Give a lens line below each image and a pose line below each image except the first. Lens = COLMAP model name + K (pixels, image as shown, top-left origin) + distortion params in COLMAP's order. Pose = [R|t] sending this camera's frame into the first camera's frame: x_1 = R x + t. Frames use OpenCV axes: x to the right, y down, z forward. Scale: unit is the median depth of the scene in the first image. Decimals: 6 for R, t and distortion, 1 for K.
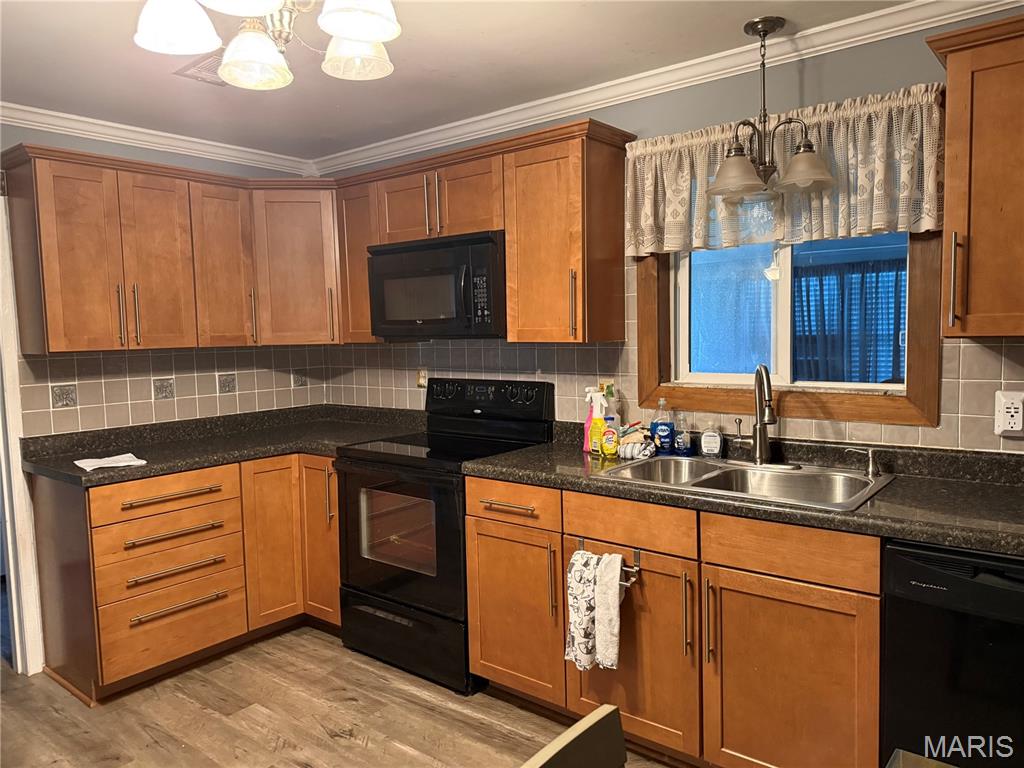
lens RADIAL K [[723.0, 0, 512.0], [0, 723.0, 384.0], [0, 0, 1]] dist [0.091410, -0.089142]
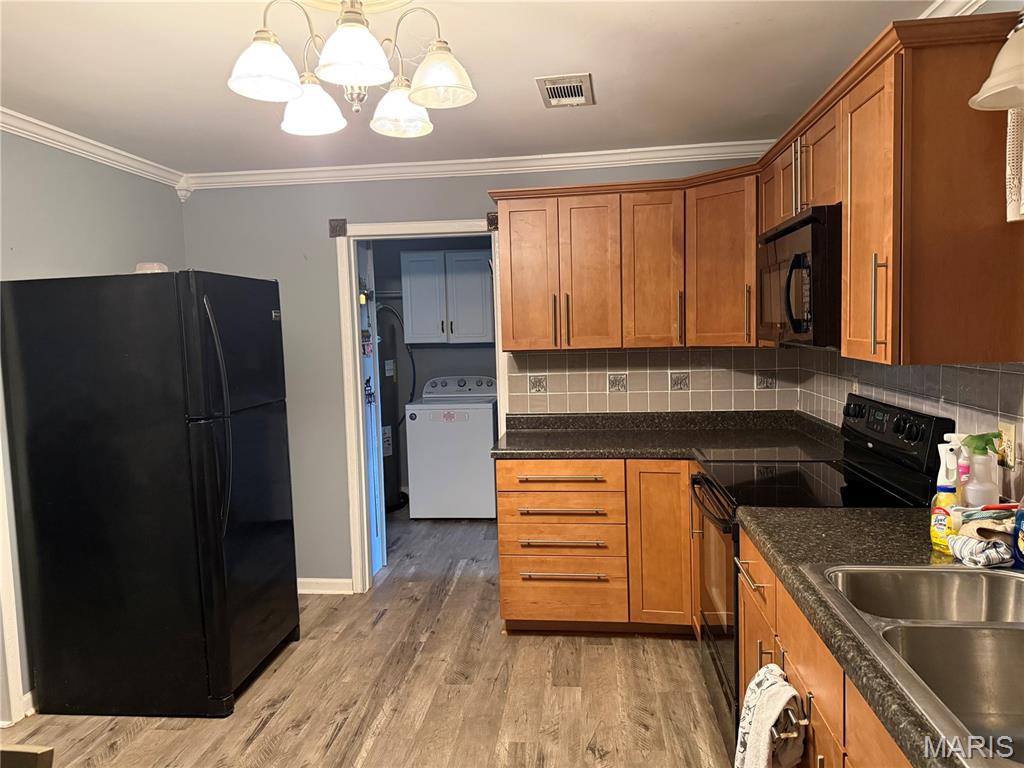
lens RADIAL K [[728.9, 0, 512.0], [0, 728.9, 384.0], [0, 0, 1]] dist [0.201660, -0.281661]
pose [[0.552767, 0.075294, -0.829928, 0.409076], [-0.048456, 0.997129, 0.058189, -0.054865], [0.831926, 0.008049, 0.554828, 0.276606]]
